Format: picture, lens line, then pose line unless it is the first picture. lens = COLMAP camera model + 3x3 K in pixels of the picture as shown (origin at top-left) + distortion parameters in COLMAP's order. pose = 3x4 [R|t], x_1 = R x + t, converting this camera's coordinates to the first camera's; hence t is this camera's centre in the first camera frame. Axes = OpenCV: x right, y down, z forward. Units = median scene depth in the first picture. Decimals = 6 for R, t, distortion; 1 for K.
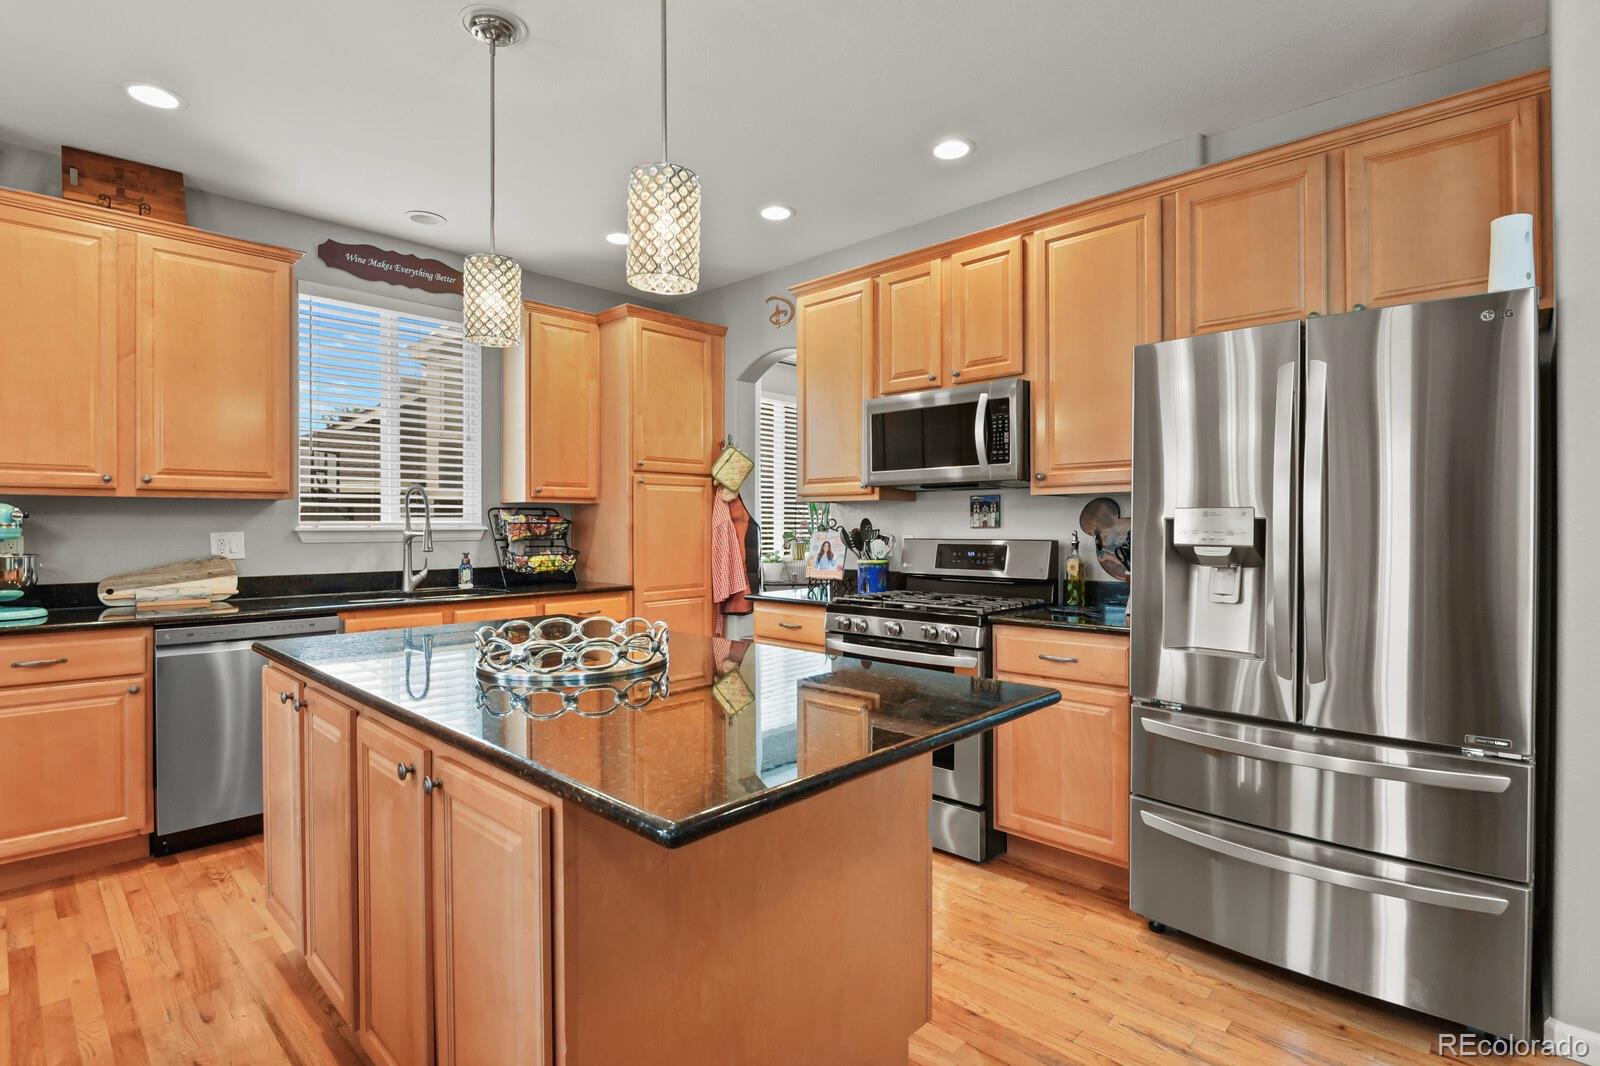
lens RADIAL K [[777.8, 0, 805.5], [0, 777.8, 529.7], [0, 0, 1]] dist [-0.011107, -0.002107]
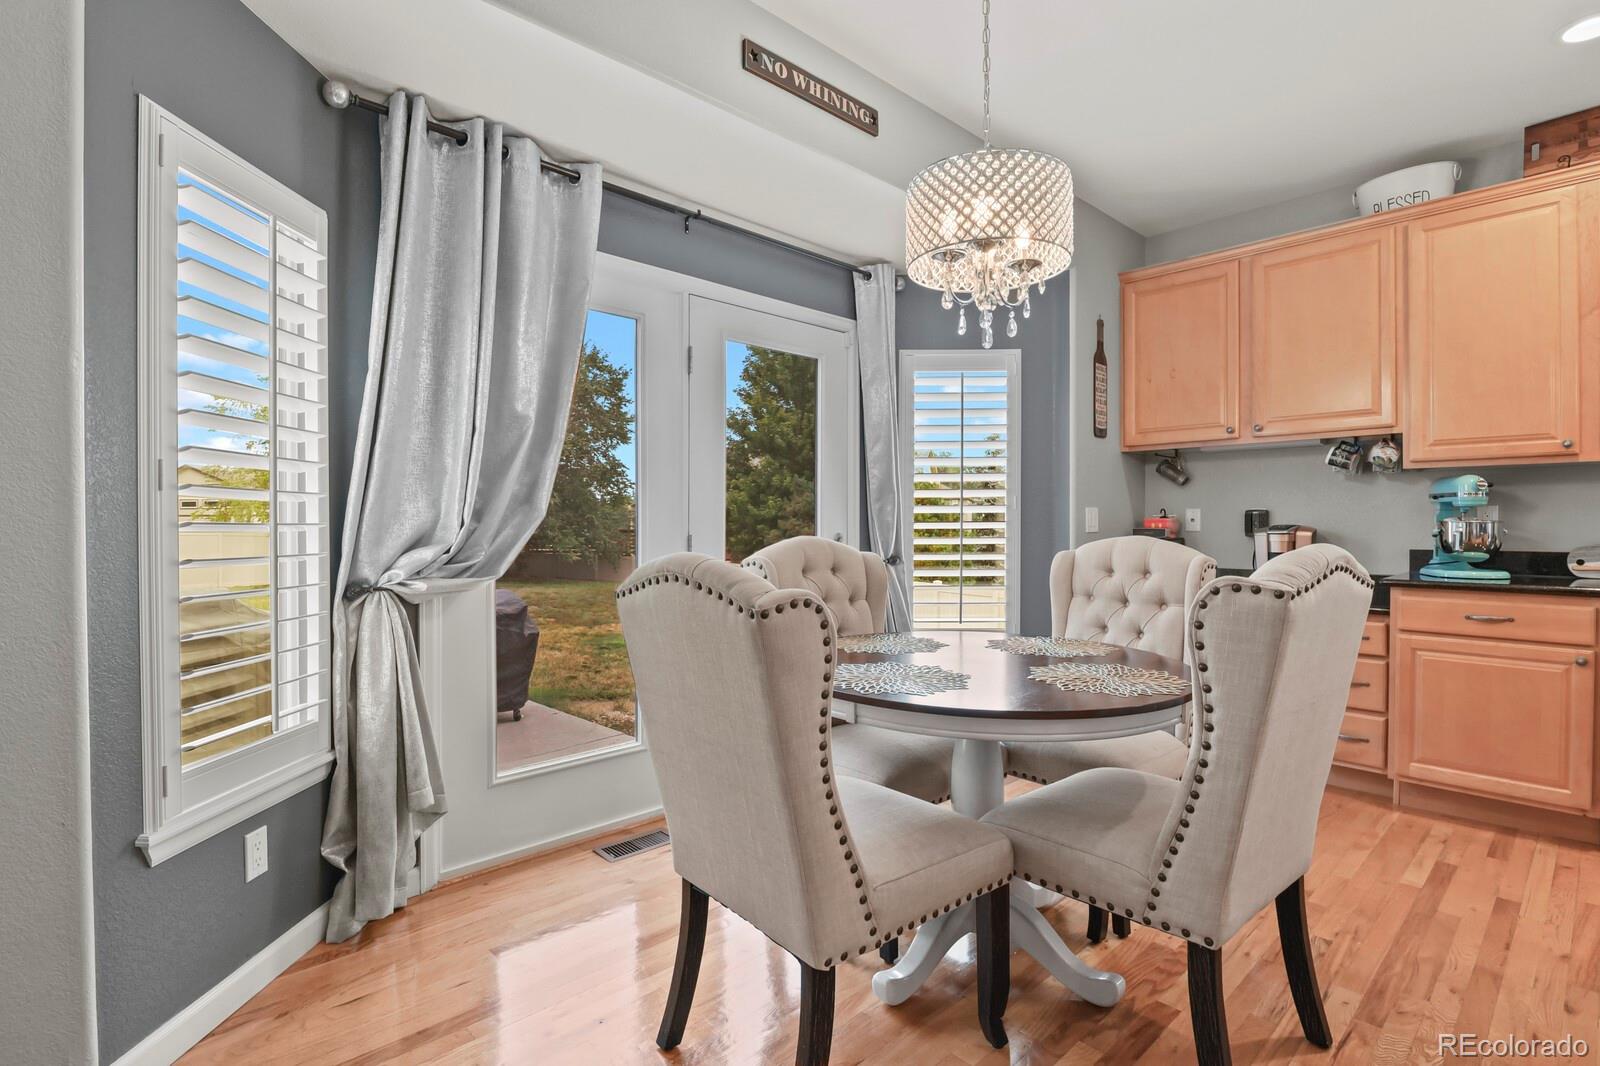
lens RADIAL K [[777.8, 0, 805.5], [0, 777.8, 529.7], [0, 0, 1]] dist [-0.011107, -0.002107]
pose [[-0.060368, 0.005685, -0.998160, 0.103643], [-0.005378, 0.999967, 0.006021, 0.034503], [0.998162, 0.005732, -0.060336, 0.075875]]
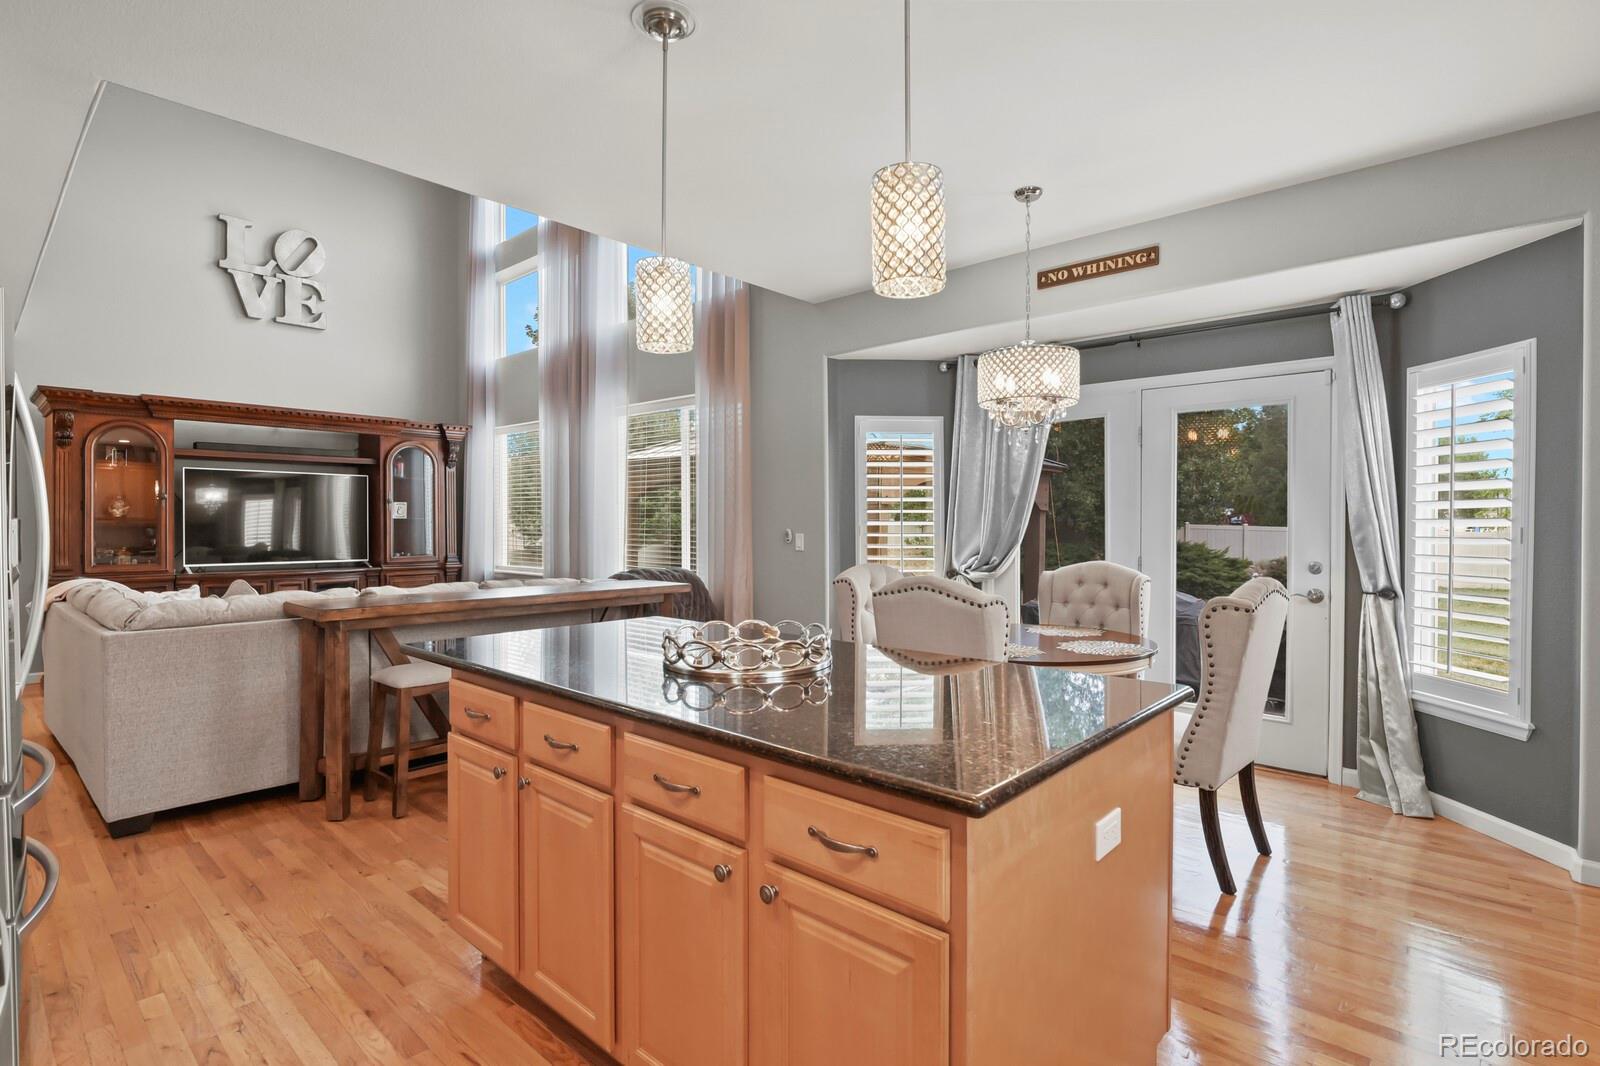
lens RADIAL K [[777.8, 0, 805.5], [0, 777.8, 529.7], [0, 0, 1]] dist [-0.011107, -0.002107]
pose [[-0.999750, 0.001597, -0.022310, -0.180684], [0.001249, 0.999878, 0.015567, -0.016295], [0.022332, 0.015535, -0.999630, 1.117315]]
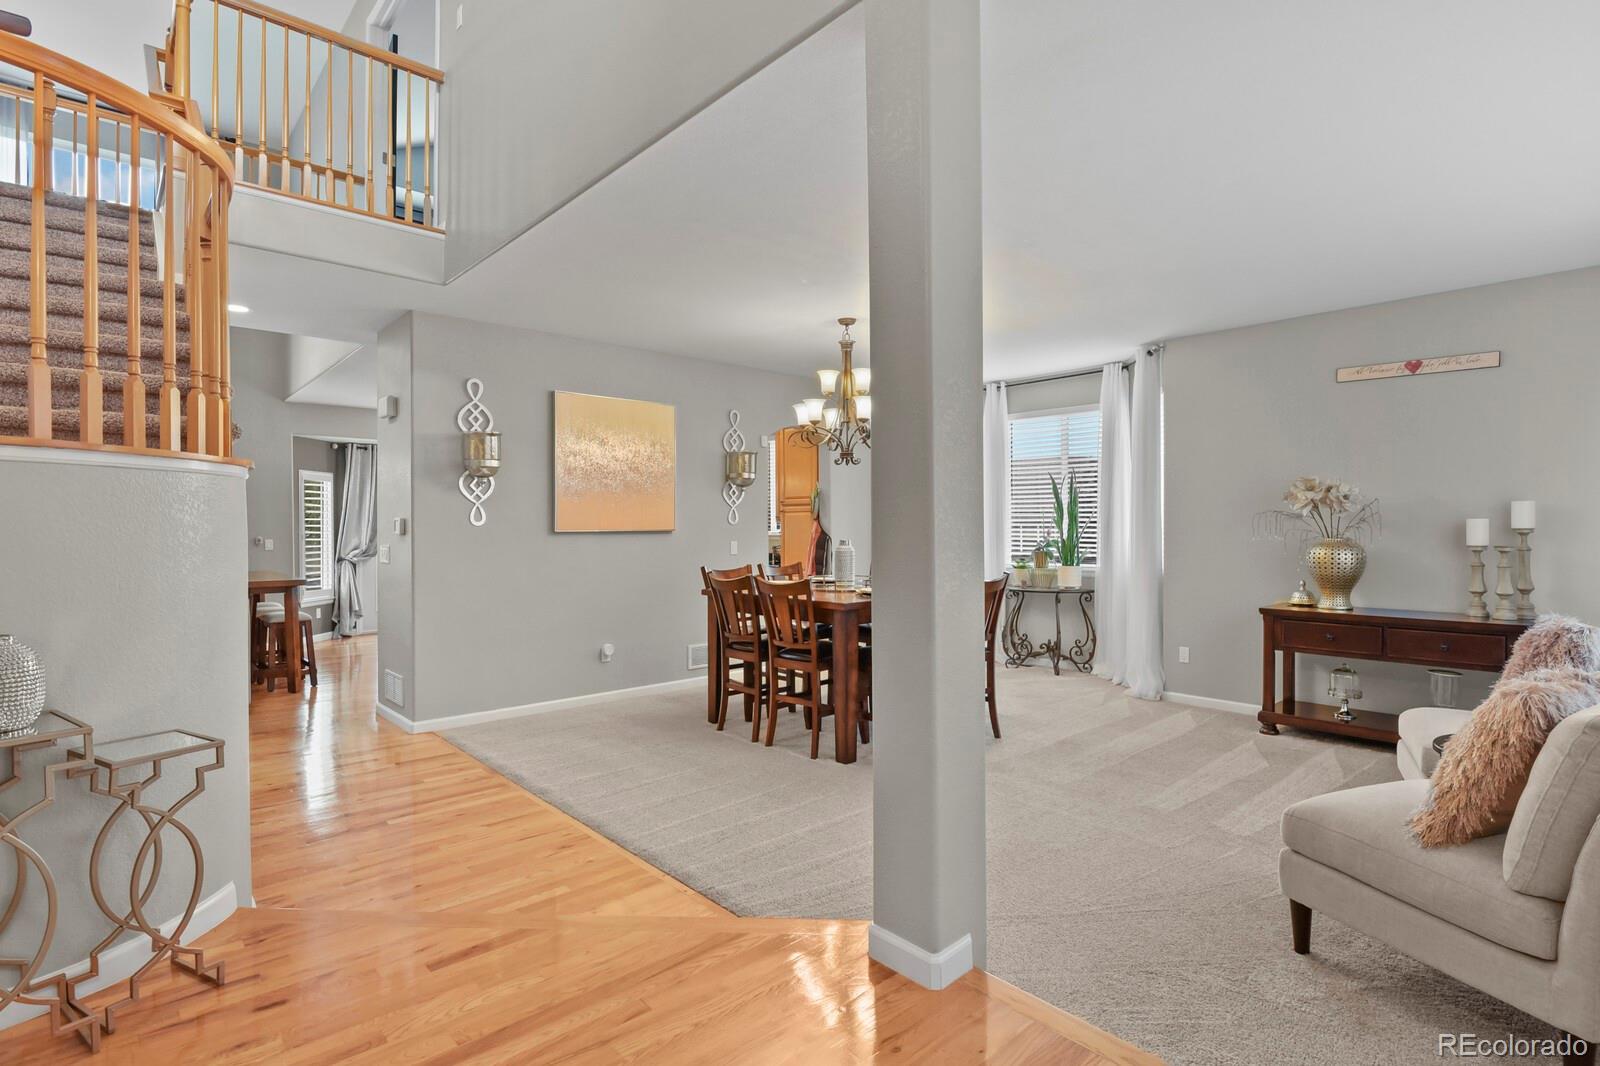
lens RADIAL K [[777.8, 0, 805.5], [0, 777.8, 529.7], [0, 0, 1]] dist [-0.011107, -0.002107]
pose [[-0.081303, 0.004723, -0.996678, 1.994800], [-0.002621, 0.999984, 0.004952, -0.031070], [0.996686, 0.003015, -0.081289, 1.464837]]
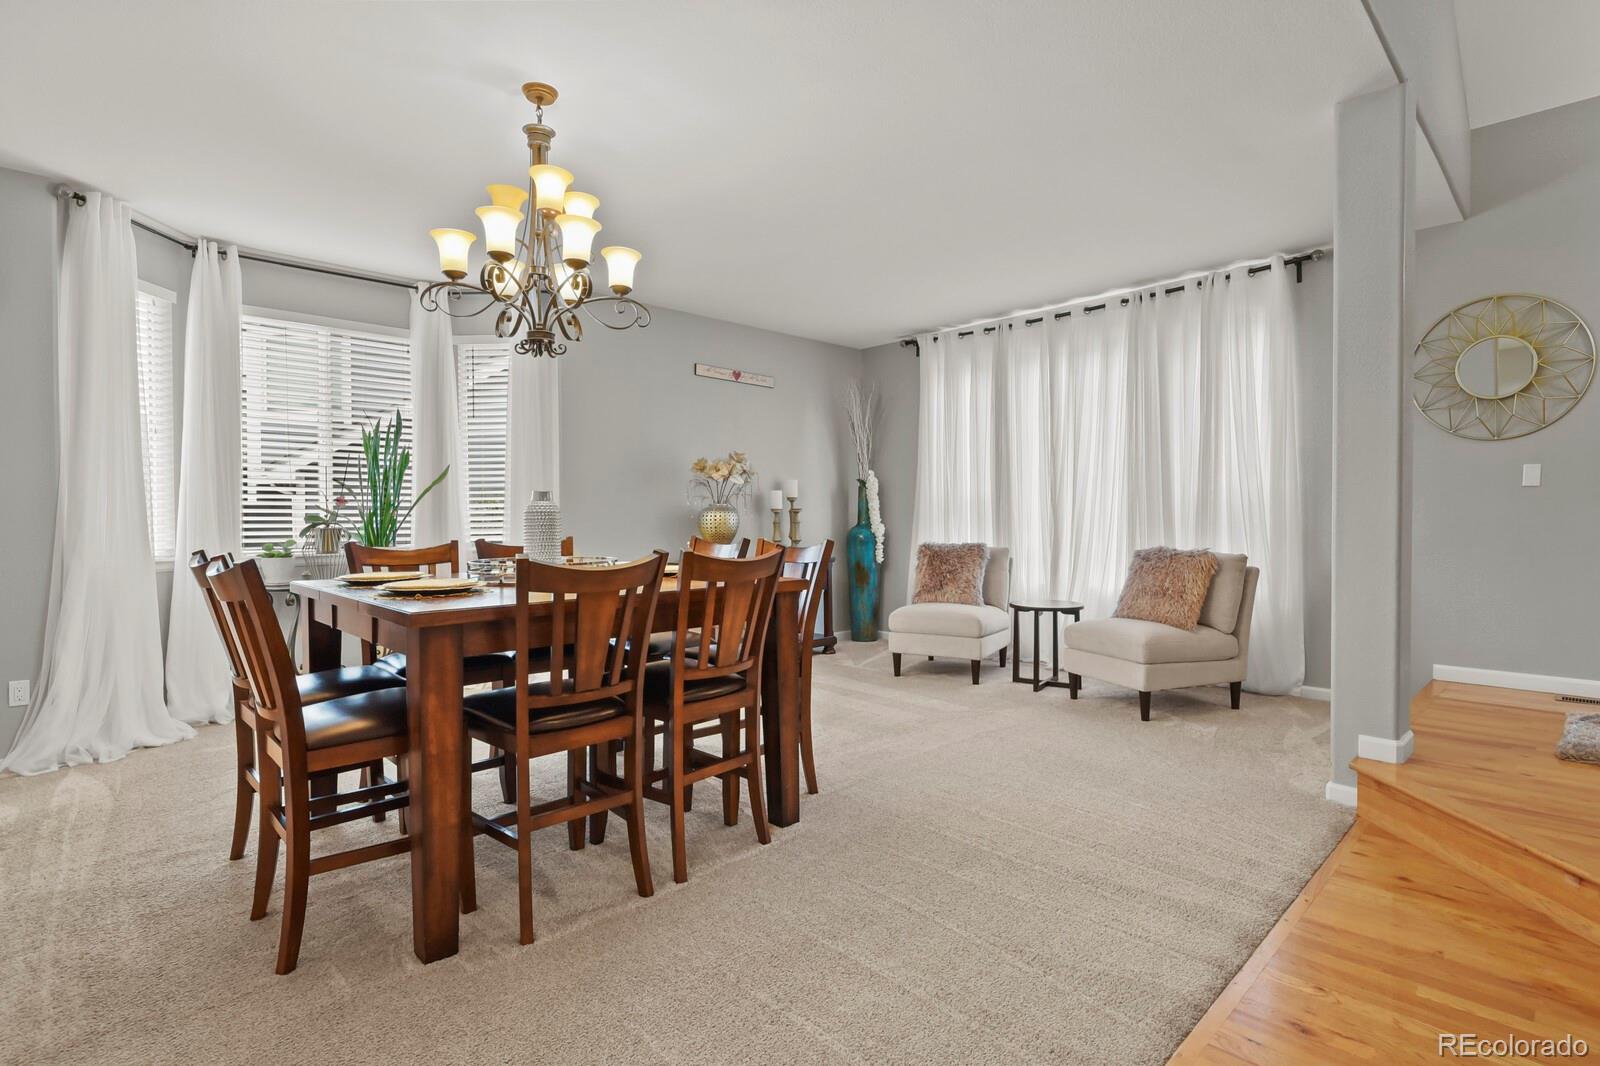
lens RADIAL K [[777.8, 0, 805.5], [0, 777.8, 529.7], [0, 0, 1]] dist [-0.011107, -0.002107]
pose [[0.998600, -0.005336, -0.052629, 0.861080], [0.005945, 0.999917, 0.011412, 0.024855], [0.052564, -0.011709, 0.998549, 0.641779]]
